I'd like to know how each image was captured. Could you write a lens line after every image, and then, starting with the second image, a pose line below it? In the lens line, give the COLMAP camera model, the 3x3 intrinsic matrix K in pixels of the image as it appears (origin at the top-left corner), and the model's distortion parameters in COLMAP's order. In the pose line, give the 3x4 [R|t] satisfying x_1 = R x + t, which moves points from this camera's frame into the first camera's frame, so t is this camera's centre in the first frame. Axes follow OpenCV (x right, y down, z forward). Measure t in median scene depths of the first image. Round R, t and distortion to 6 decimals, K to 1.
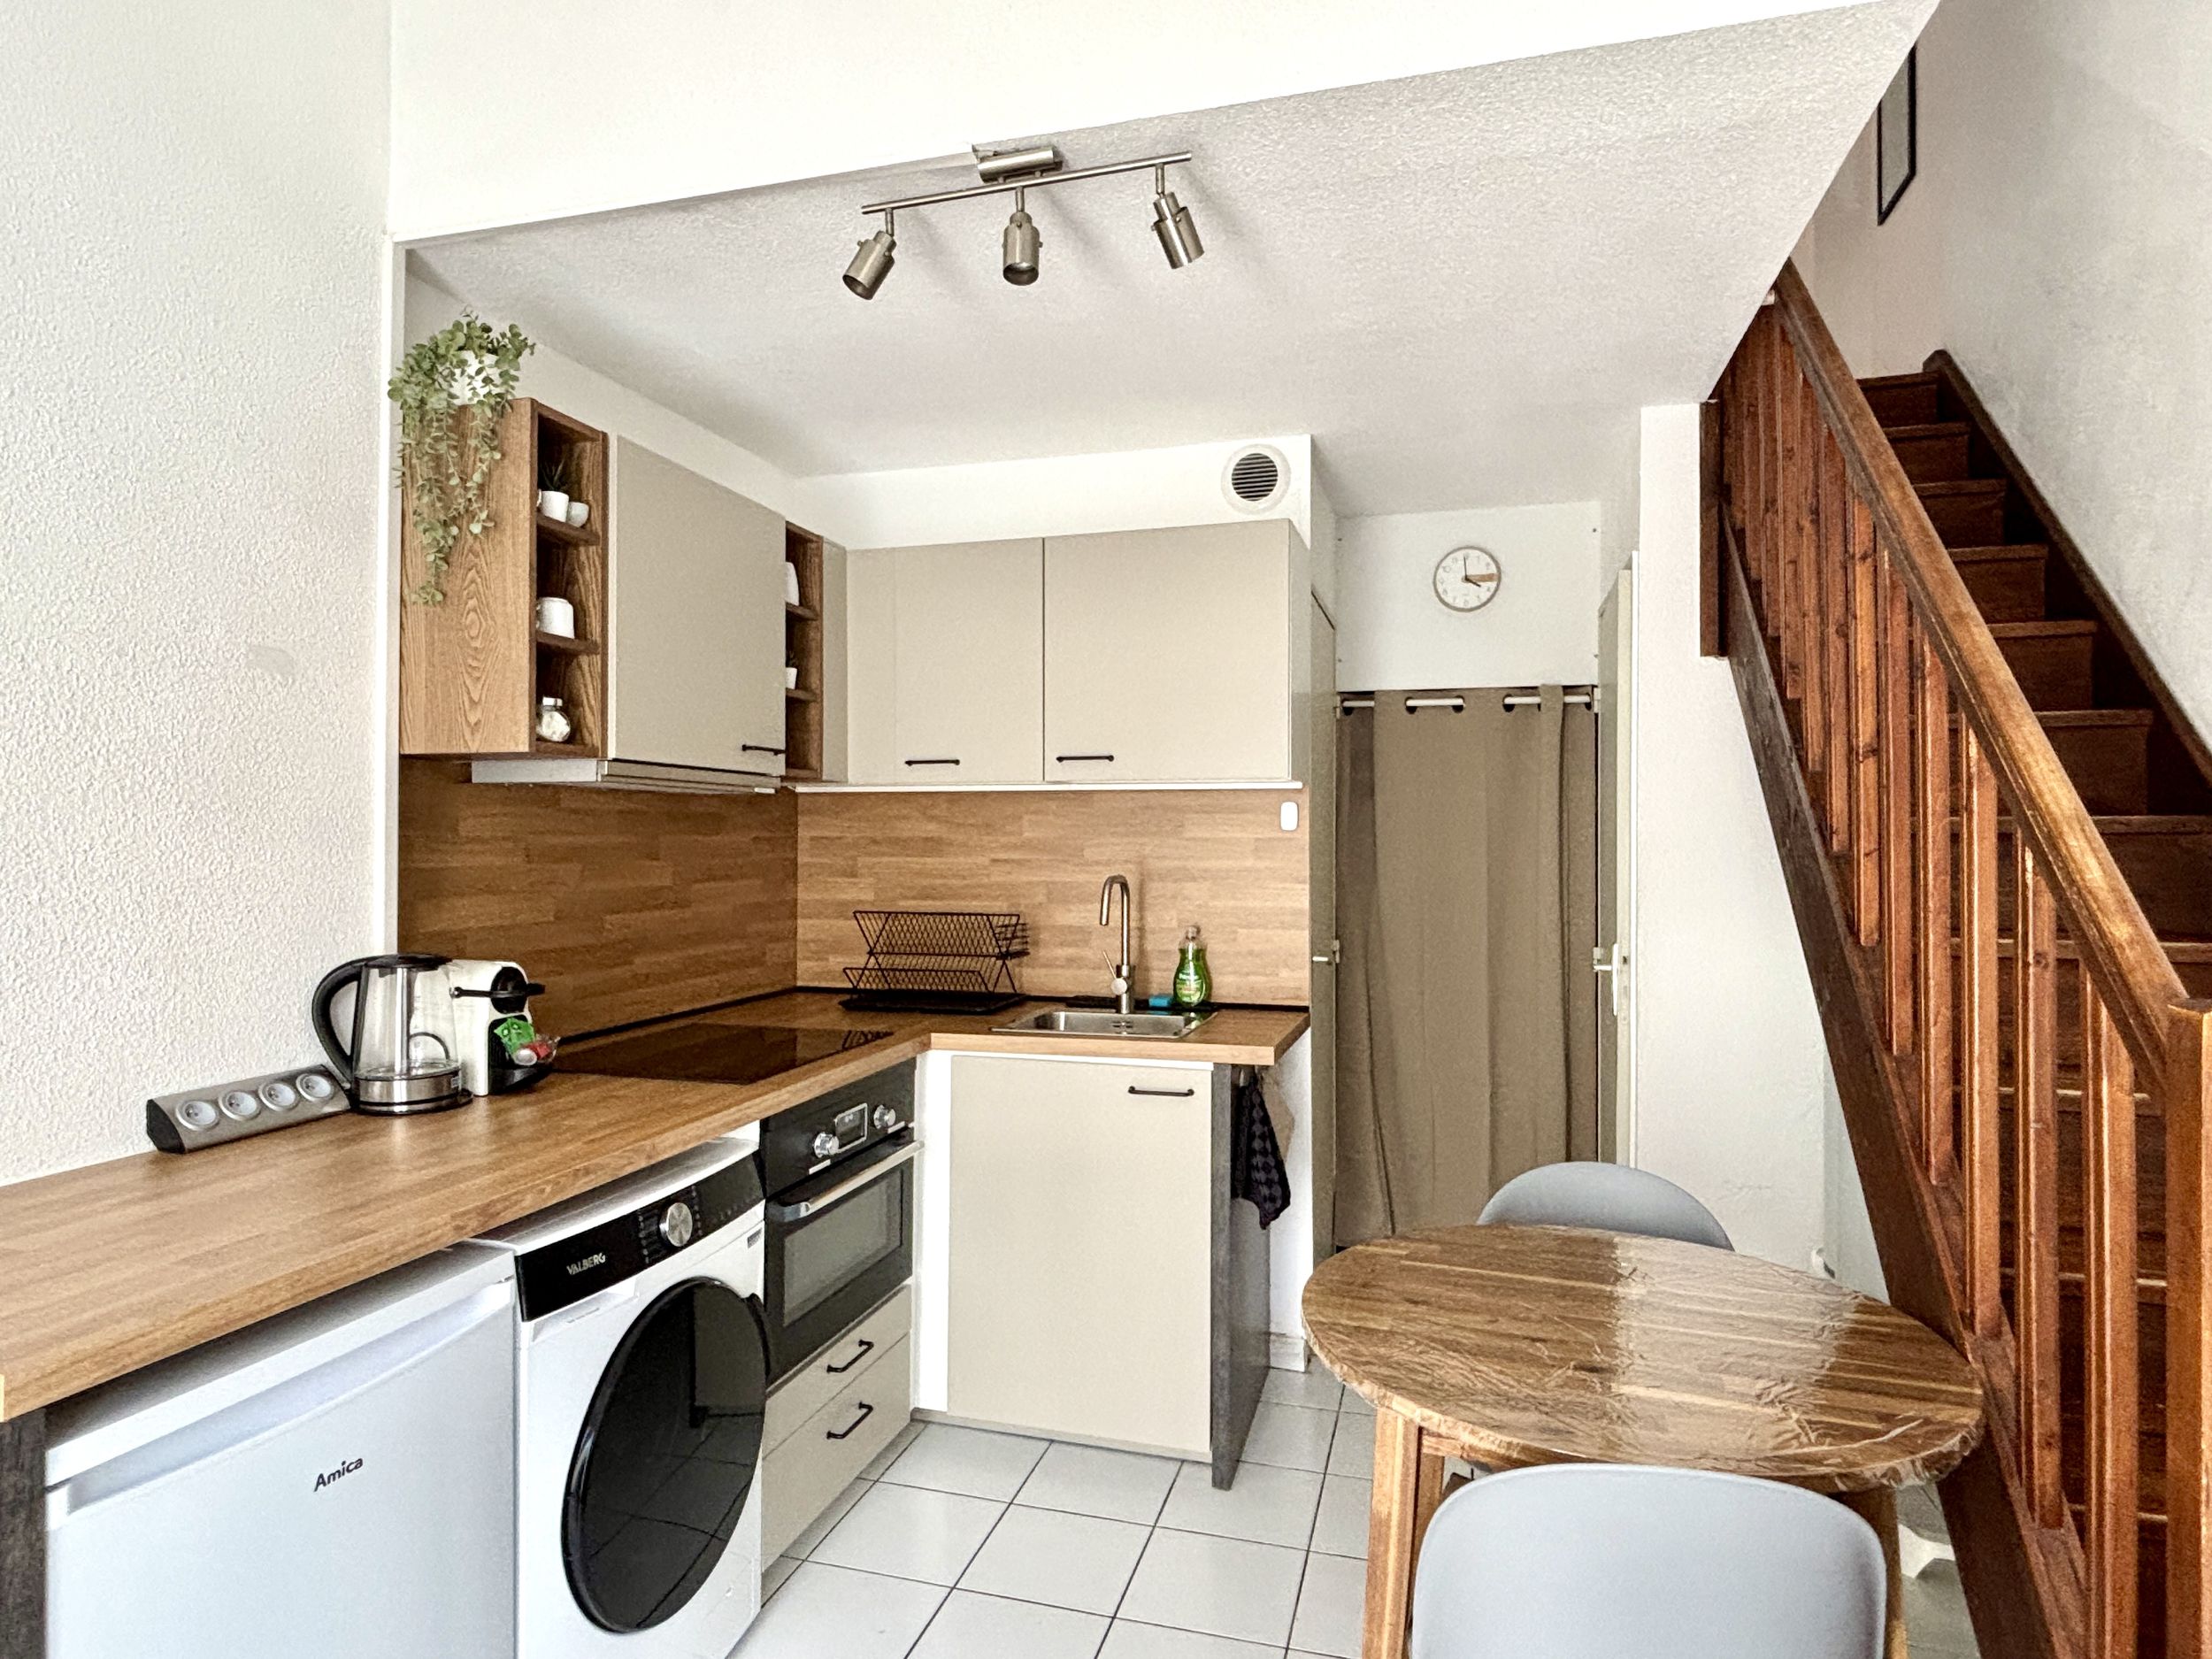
lens RADIAL K [[1229.8, 0, 1106.0], [0, 1229.8, 829.5], [0, 0, 1]] dist [0.005345, 0.000675]
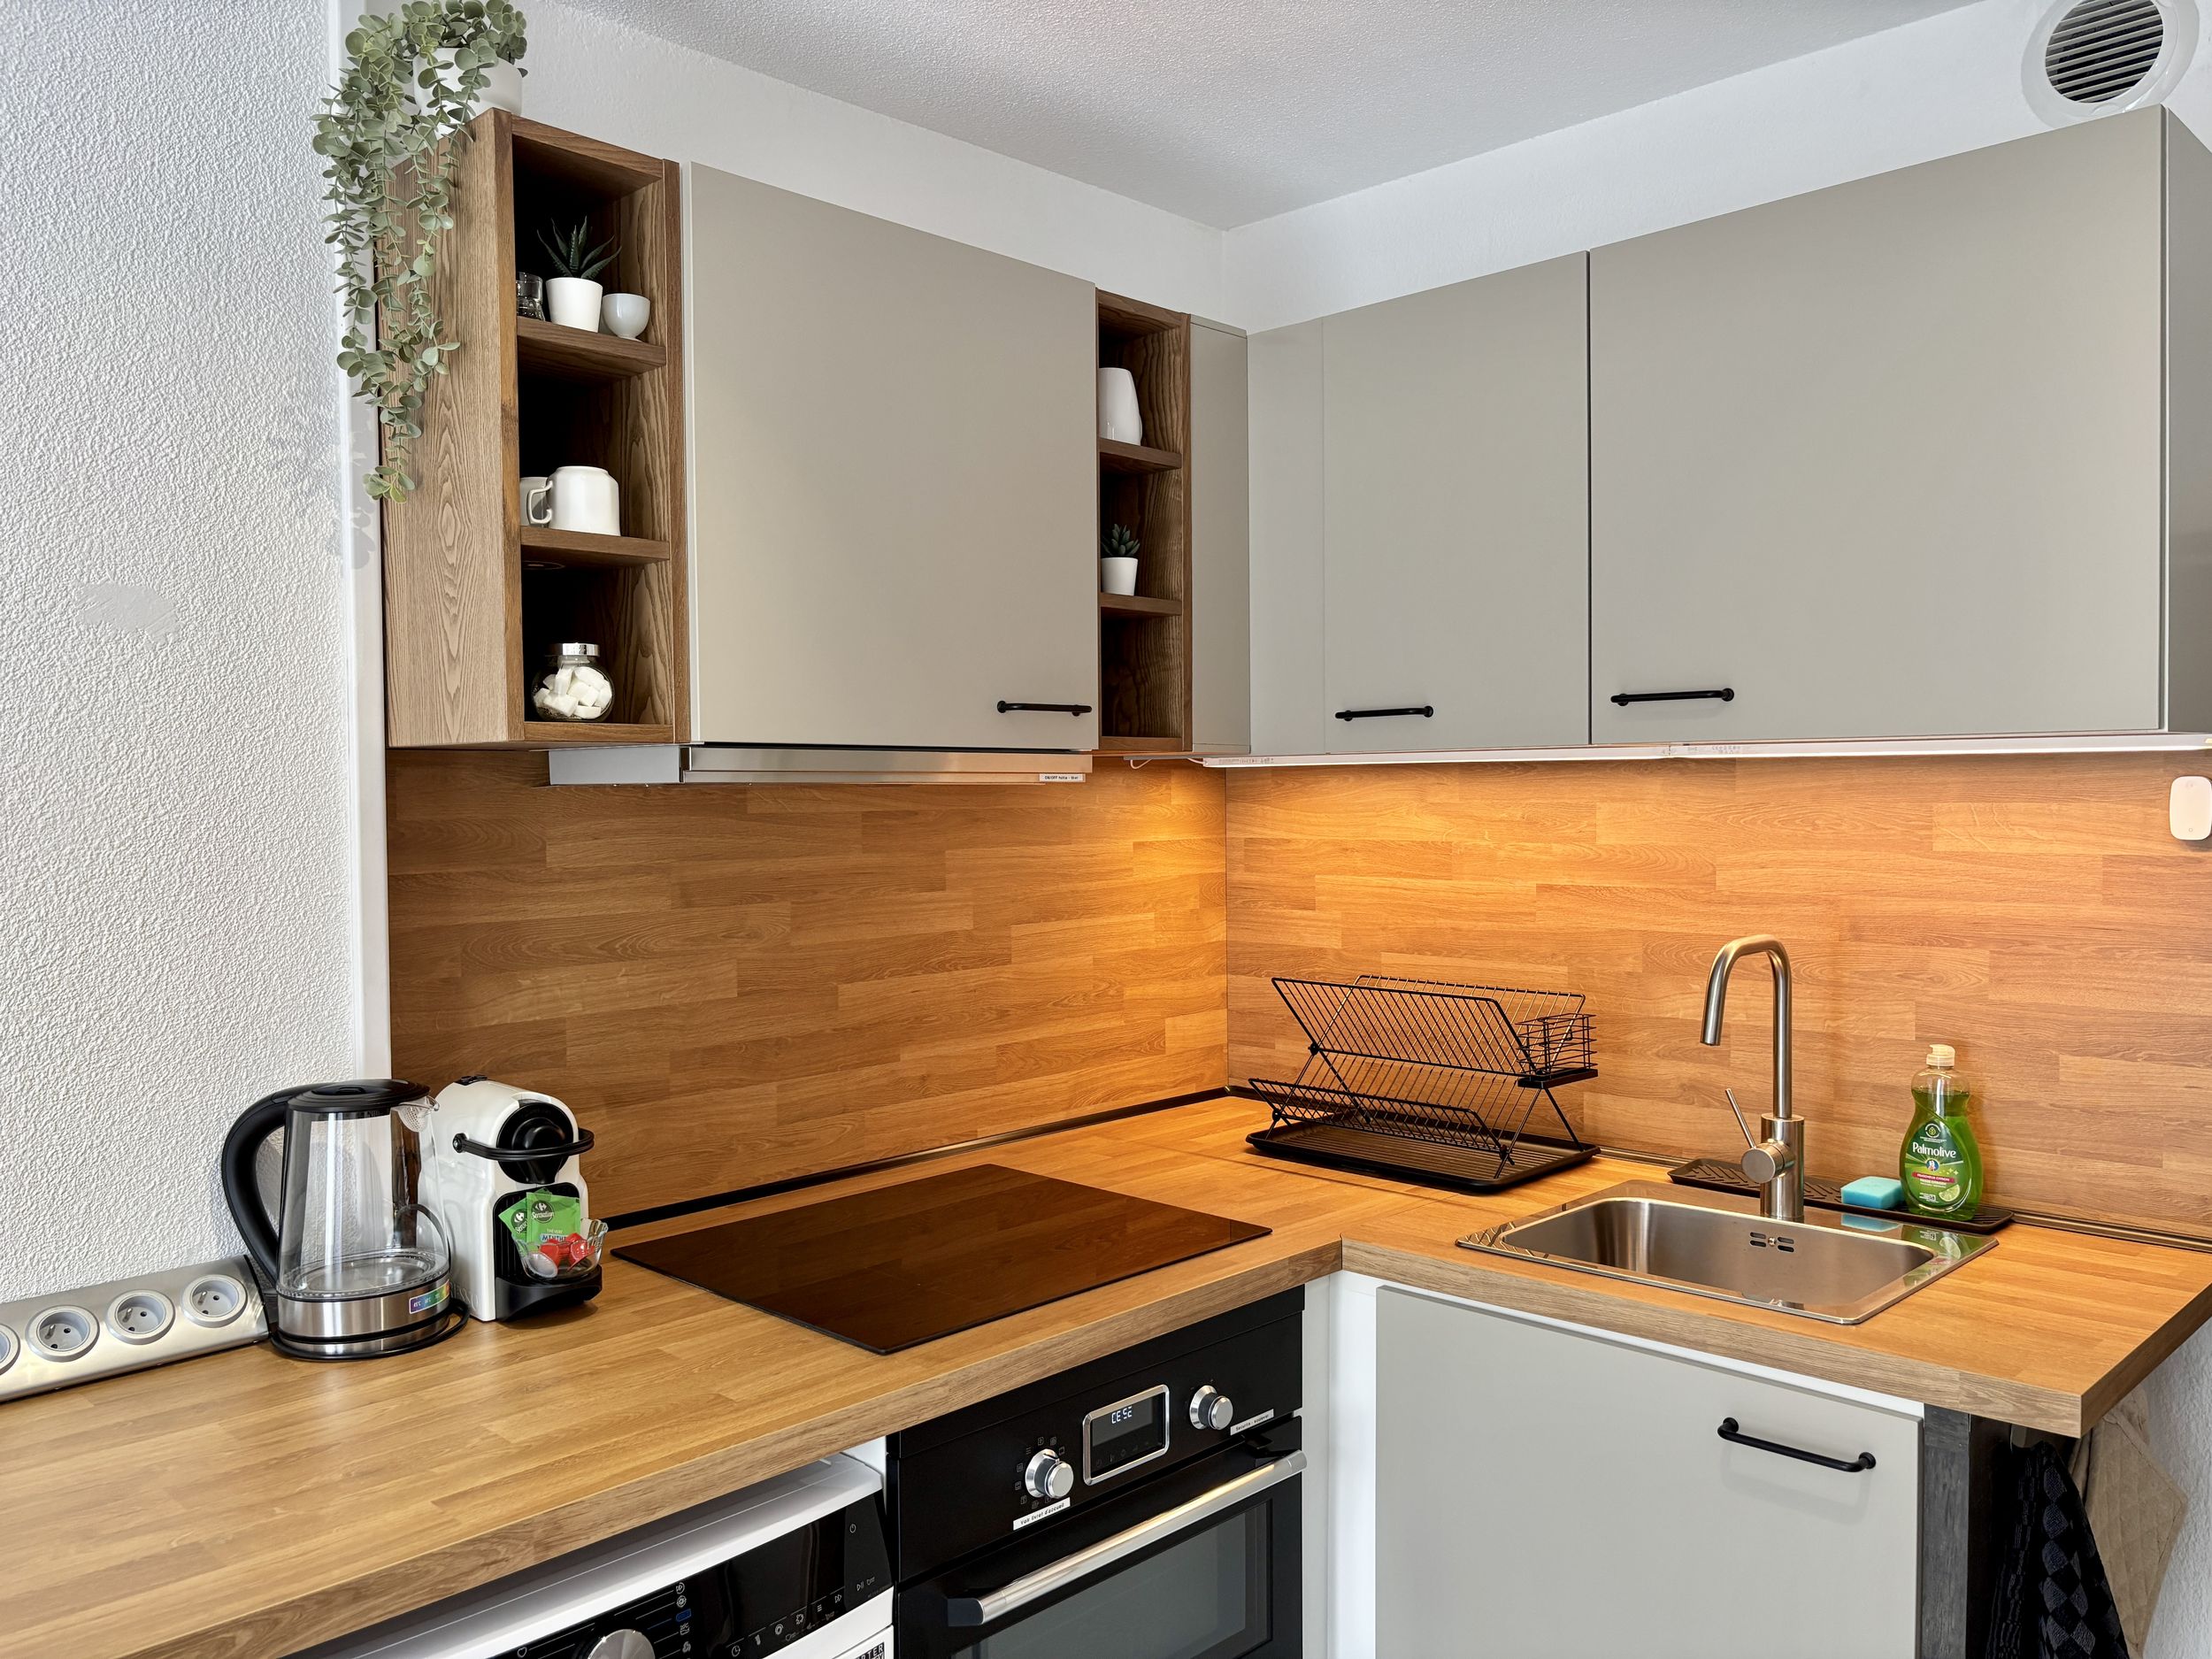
lens RADIAL K [[1703.2, 0, 1106.0], [0, 1703.2, 829.5], [0, 0, 1]] dist [0.087719, -0.102164]
pose [[0.884711, 0.001462, -0.466139, 0.128387], [0.014297, 0.999440, 0.030269, -0.037054], [0.465922, -0.033444, 0.884194, 0.367253]]
